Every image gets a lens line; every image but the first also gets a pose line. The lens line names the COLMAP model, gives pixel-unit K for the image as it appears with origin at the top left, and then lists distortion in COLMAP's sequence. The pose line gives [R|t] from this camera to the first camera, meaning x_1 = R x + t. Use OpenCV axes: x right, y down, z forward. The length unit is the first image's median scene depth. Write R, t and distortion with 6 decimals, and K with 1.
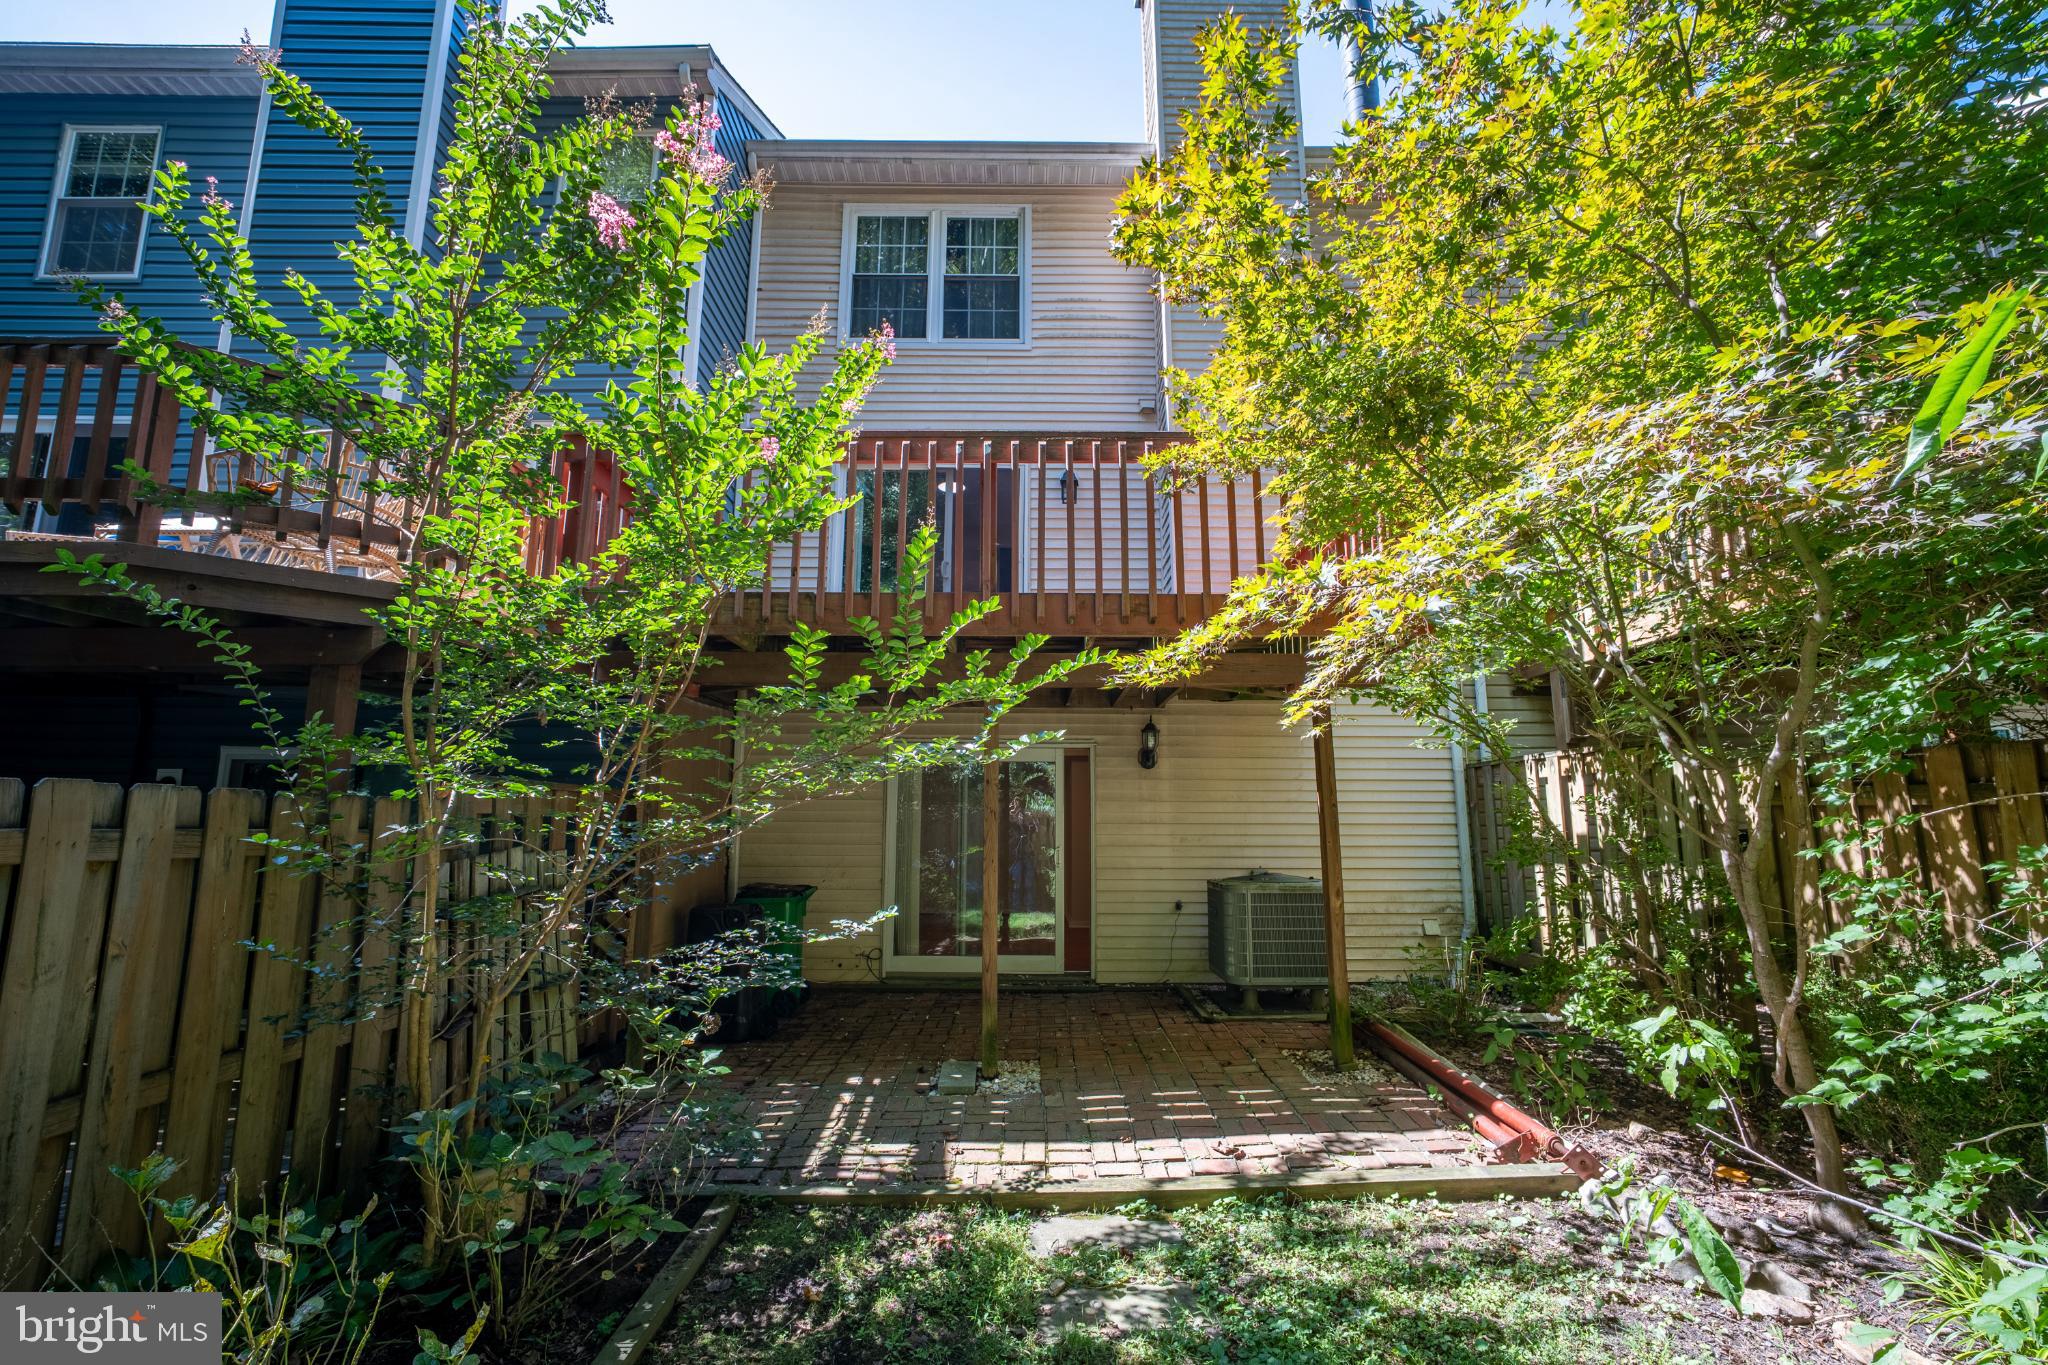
lens RADIAL K [[861.8, 0, 1026.5], [0, 861.8, 678.5], [0, 0, 1]] dist [-0.038423, 0.014489]
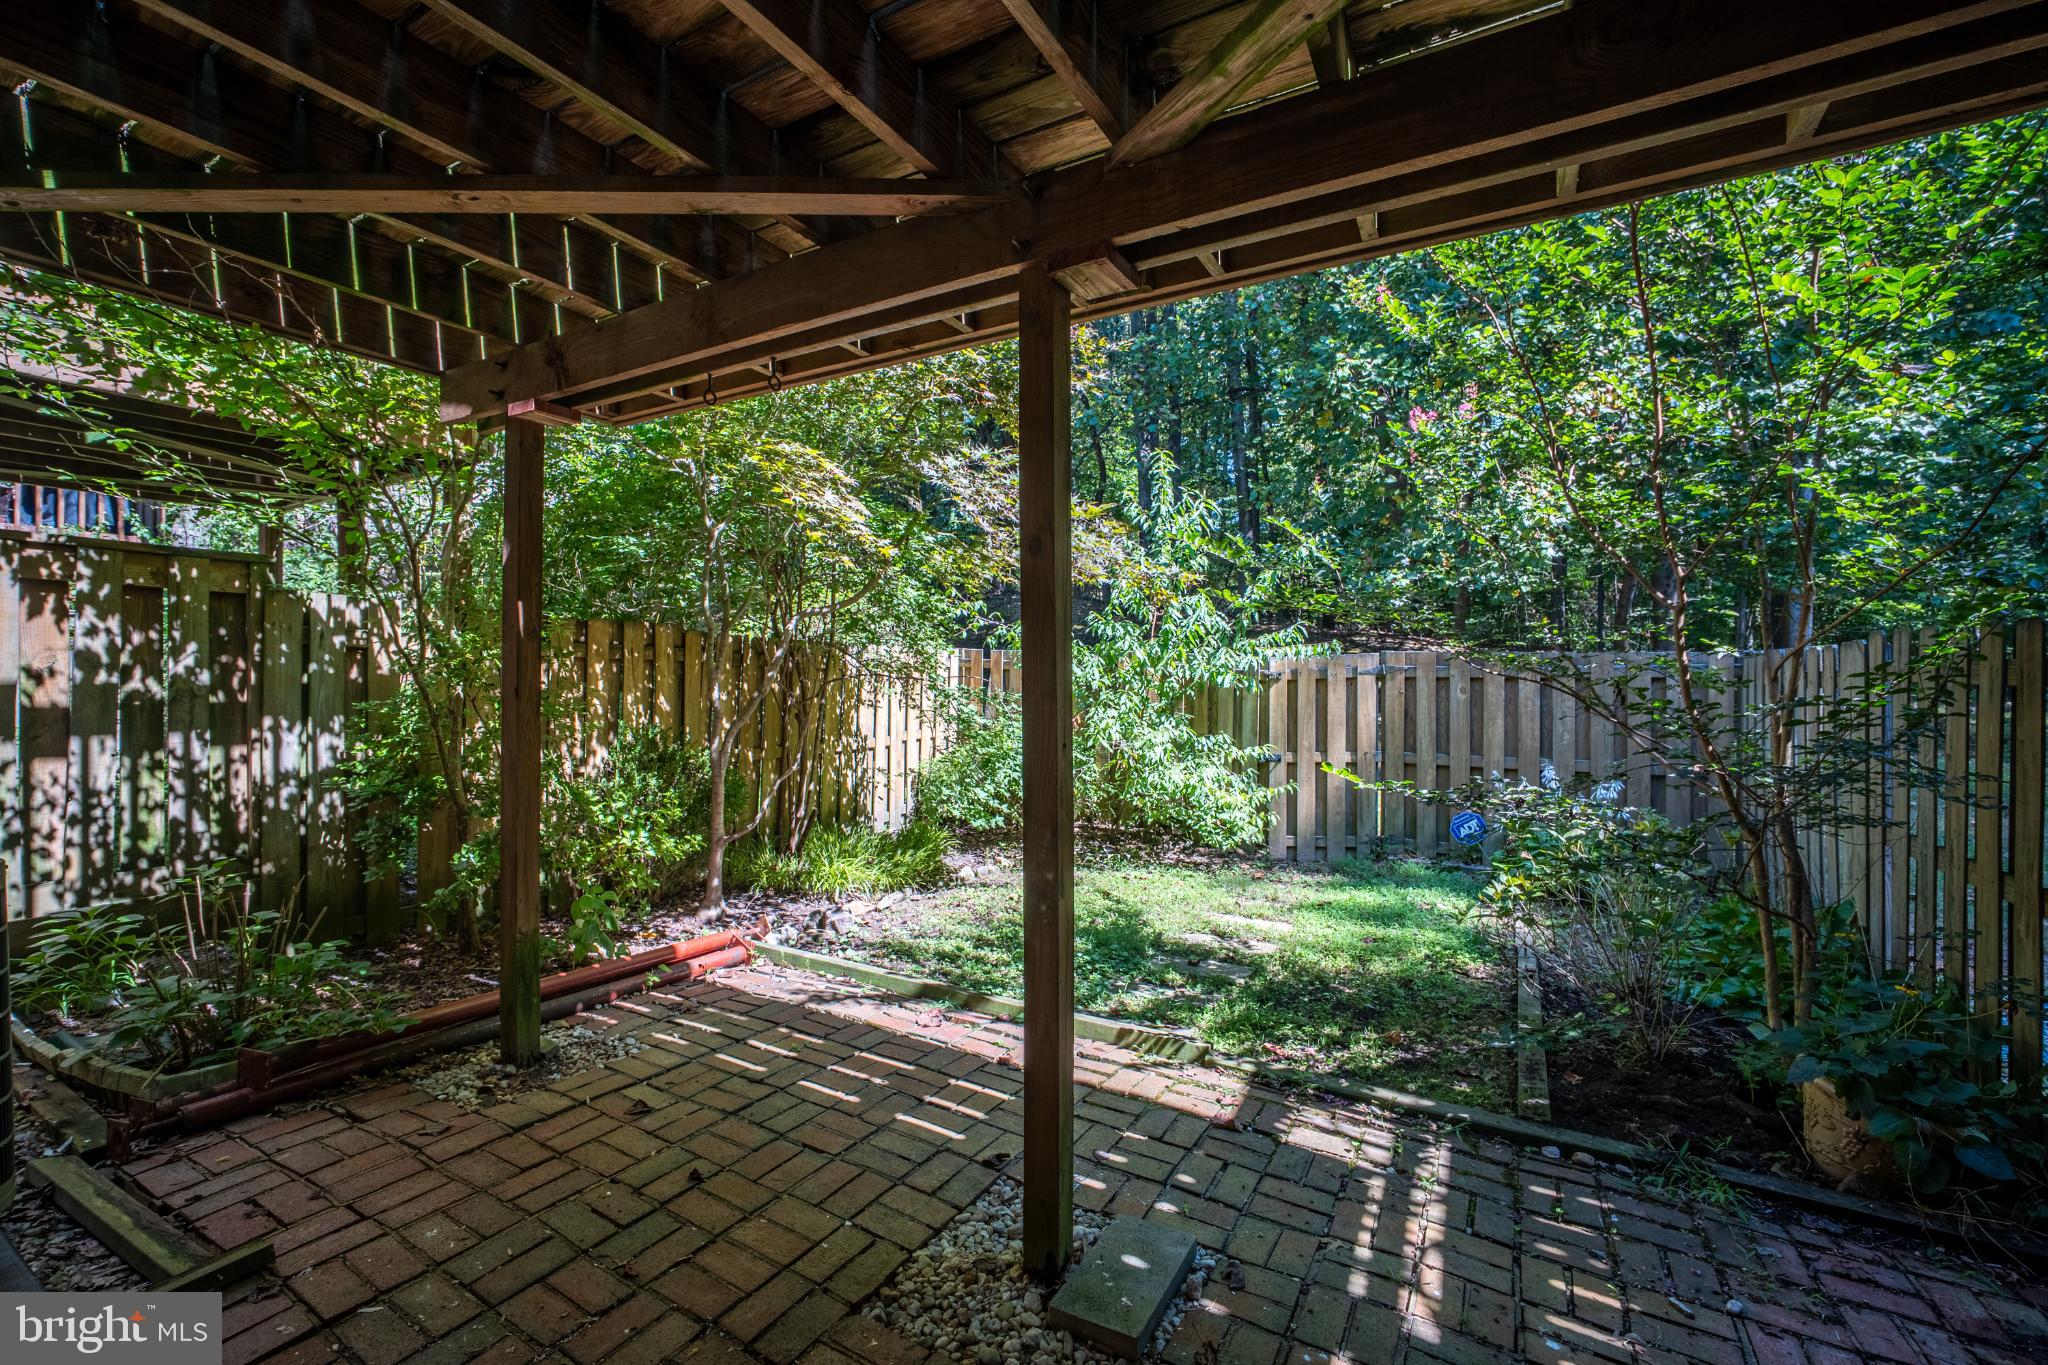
lens RADIAL K [[861.8, 0, 1026.5], [0, 861.8, 678.5], [0, 0, 1]] dist [-0.038423, 0.014489]
pose [[-0.868320, 0.001474, 0.496003, -0.291881], [-0.080282, 0.986392, -0.143476, 0.312769], [-0.489465, -0.164404, -0.856385, 1.740248]]
